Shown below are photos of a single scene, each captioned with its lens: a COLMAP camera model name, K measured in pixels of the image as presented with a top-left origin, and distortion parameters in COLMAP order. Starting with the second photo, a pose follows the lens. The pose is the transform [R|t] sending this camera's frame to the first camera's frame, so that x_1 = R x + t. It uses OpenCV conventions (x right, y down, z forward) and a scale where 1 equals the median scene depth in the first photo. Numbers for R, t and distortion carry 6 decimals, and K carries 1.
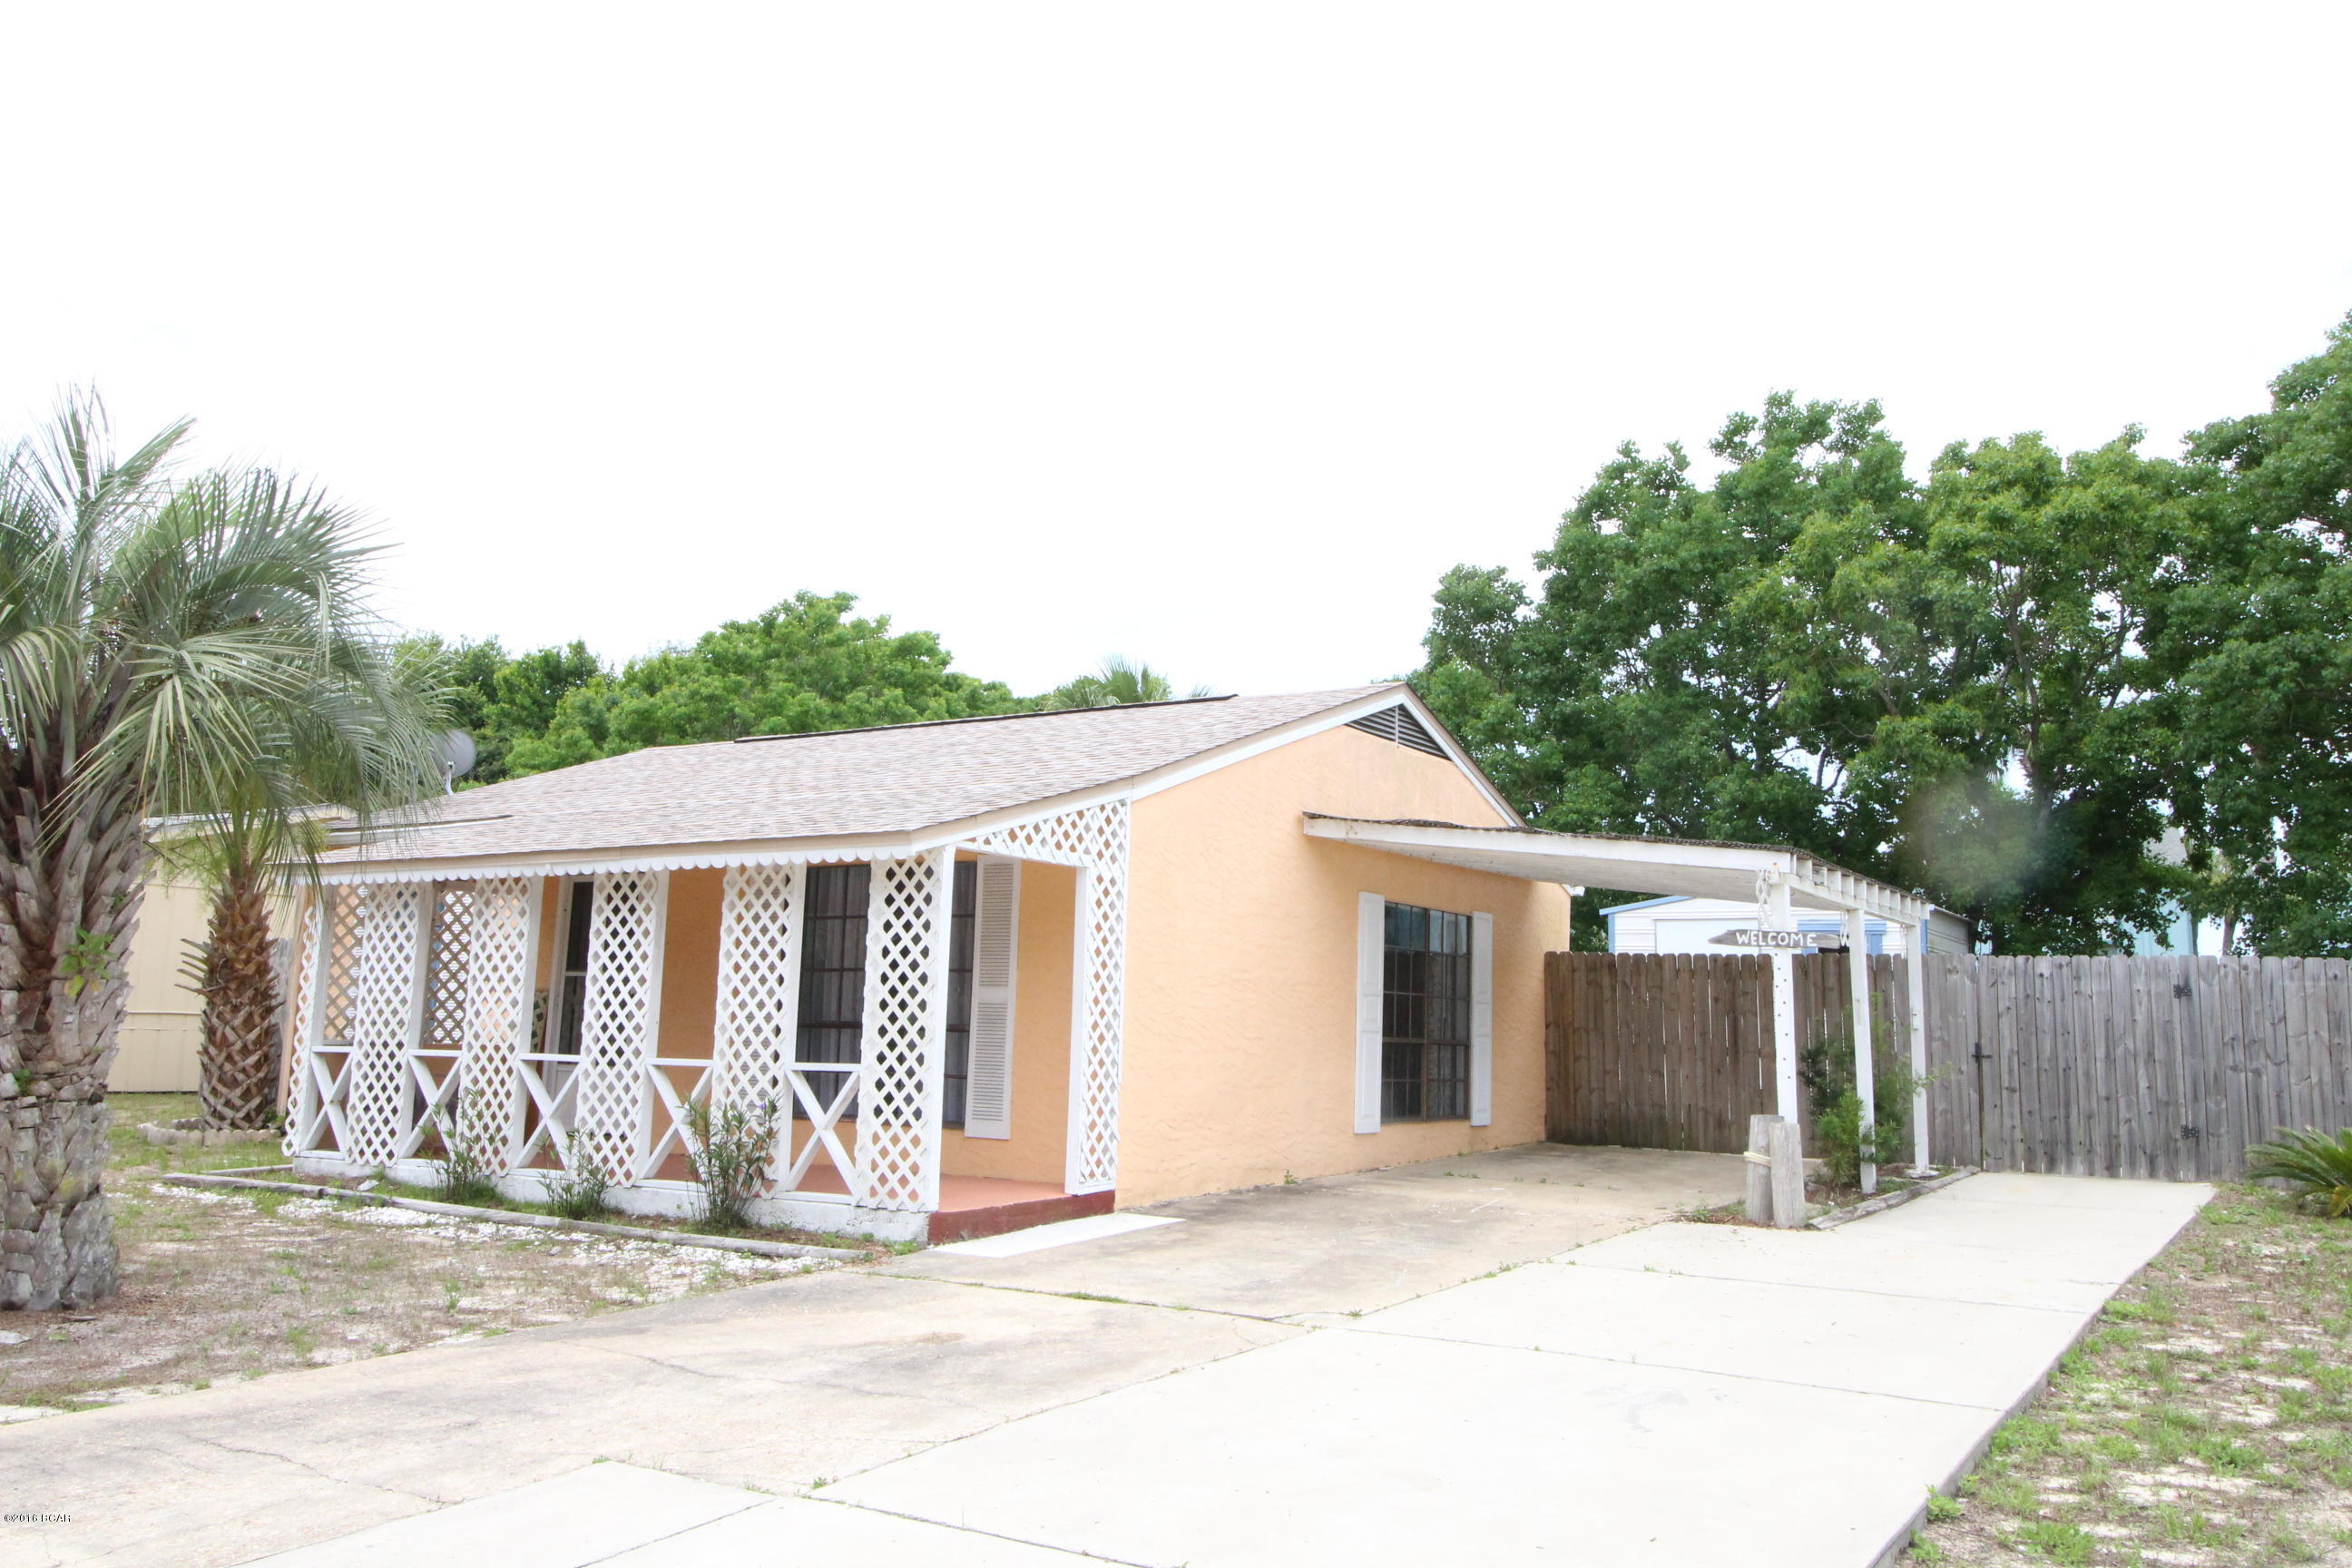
lens RADIAL K [[1871.9, 0, 1176.0], [0, 1871.9, 784.0], [0, 0, 1]] dist [0.010018, 0.001293]
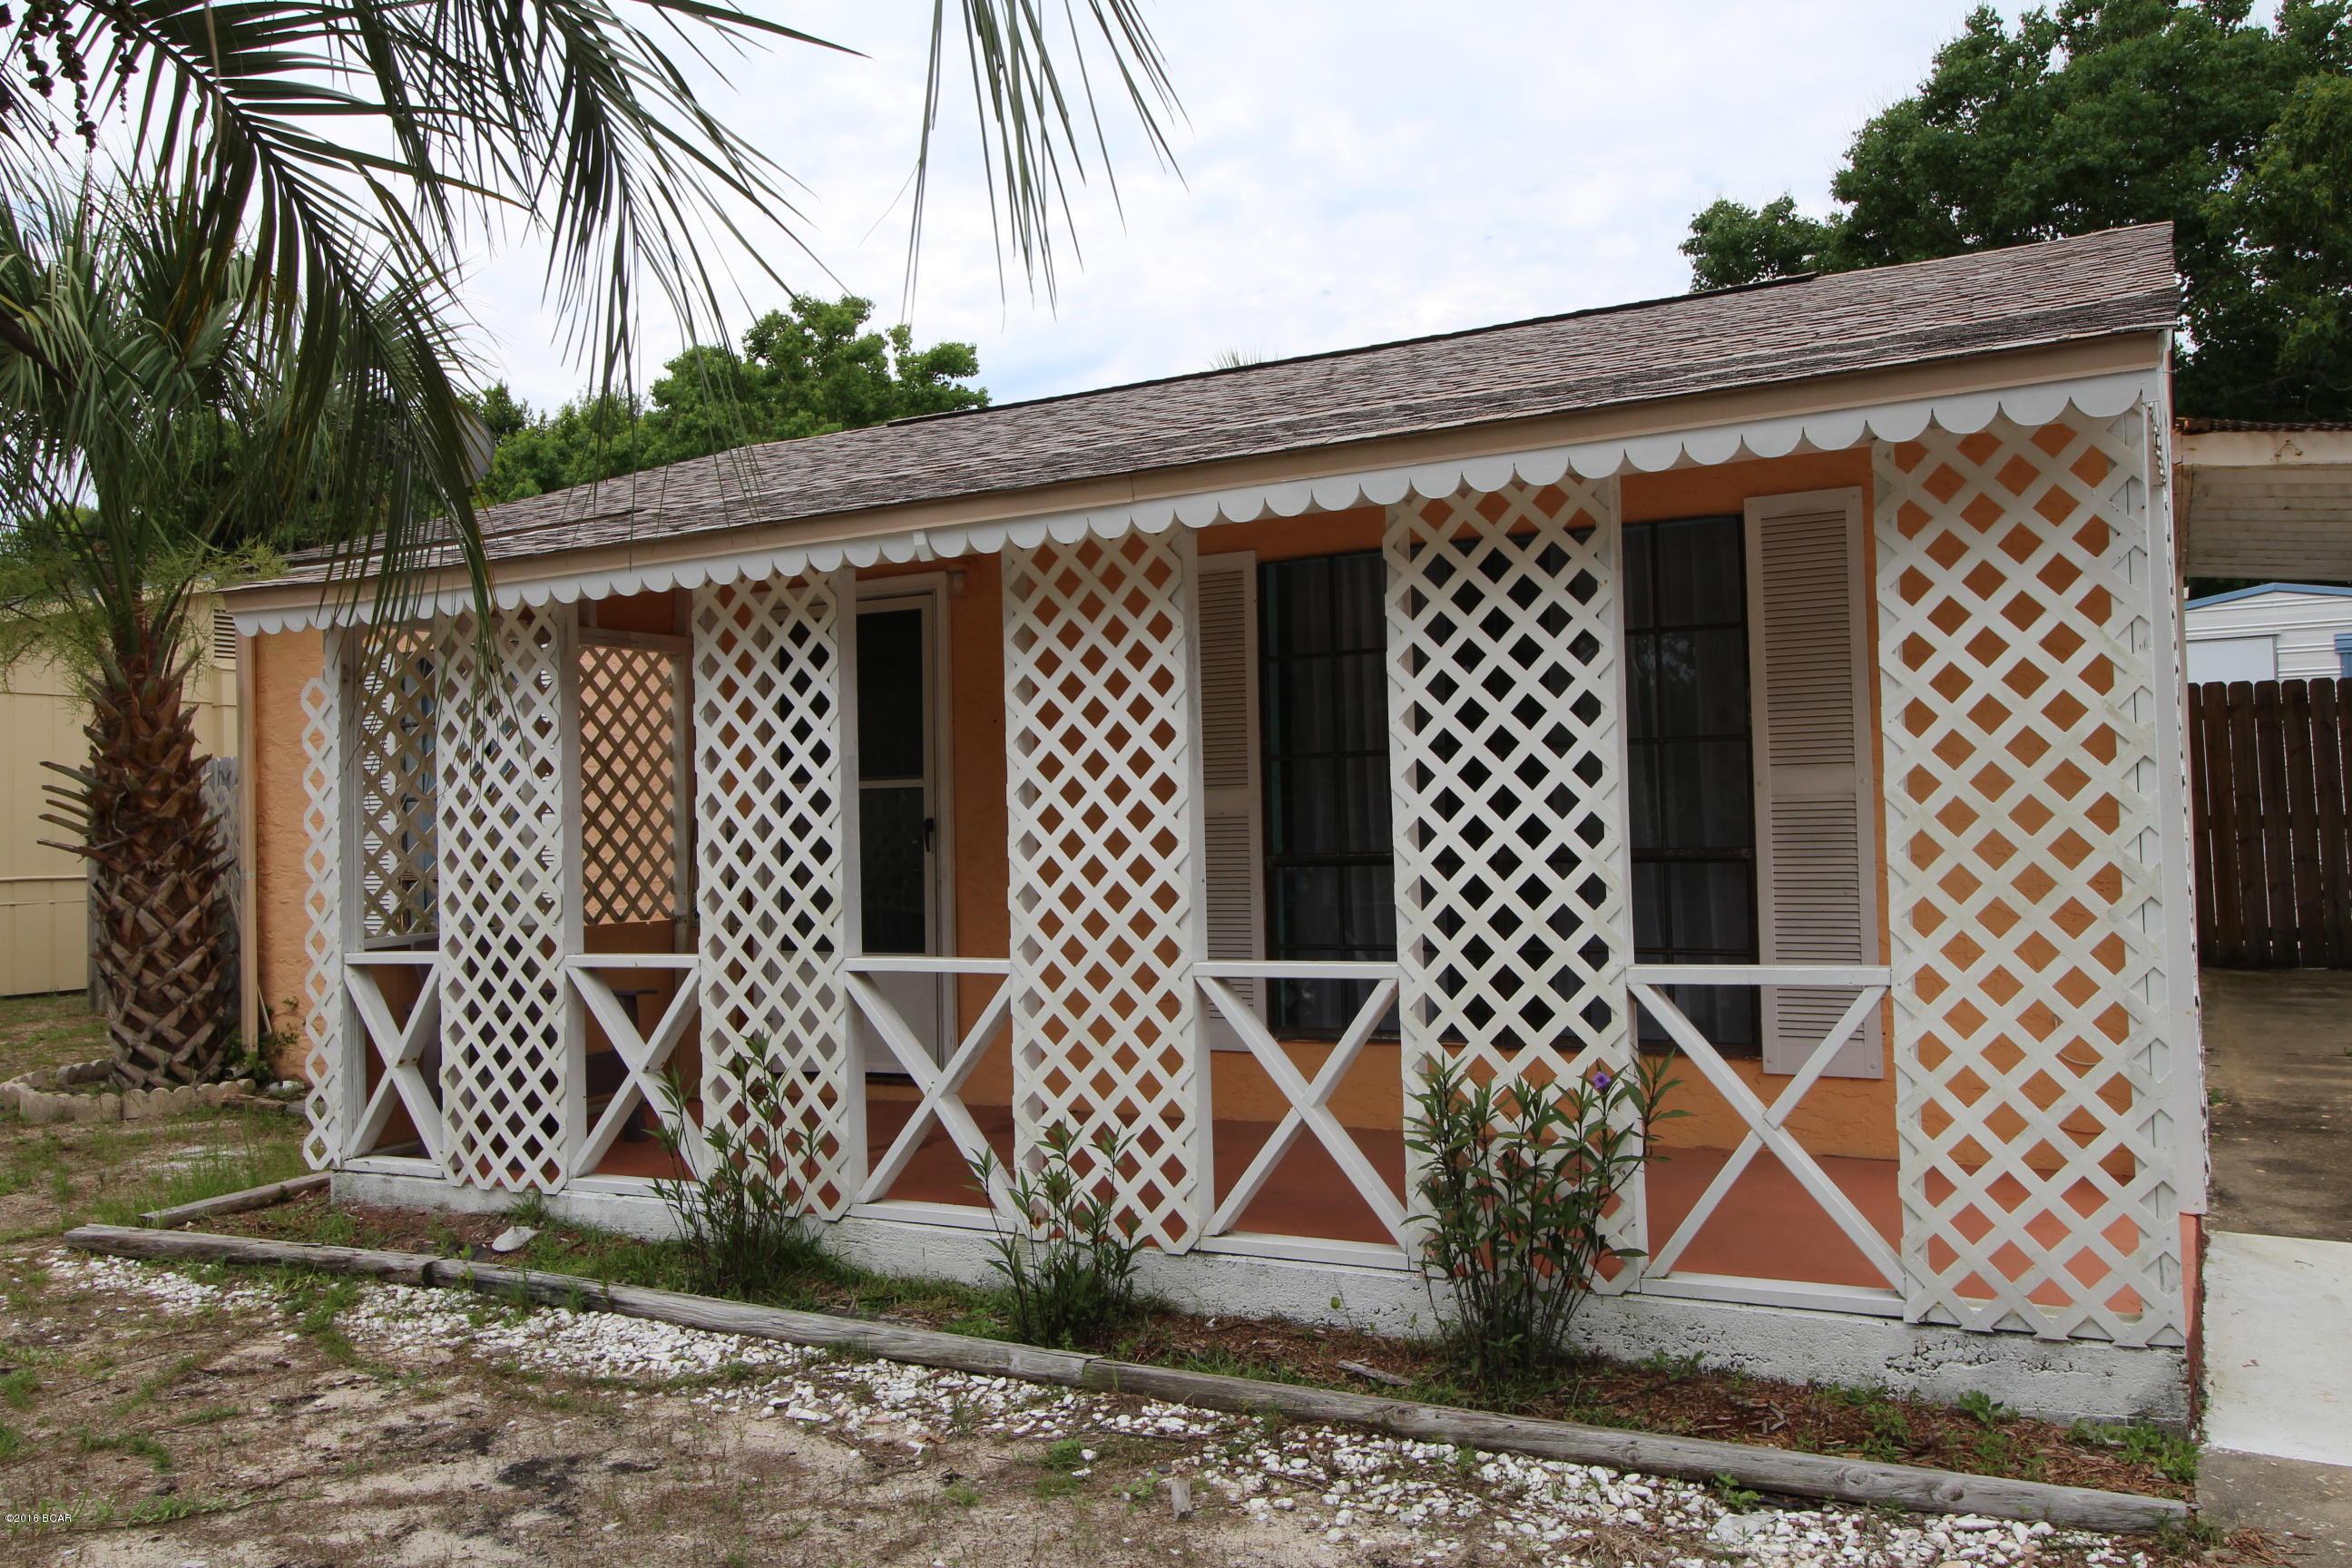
lens RADIAL K [[2010.3, 0, 1284.4], [0, 2010.3, 788.4], [0, 0, 1]] dist [0.012527, -0.002002]
pose [[0.996080, -0.050595, 0.072558, -0.252815], [0.041949, 0.992352, 0.116092, 0.044726], [-0.077877, -0.112593, 0.990585, 0.461450]]
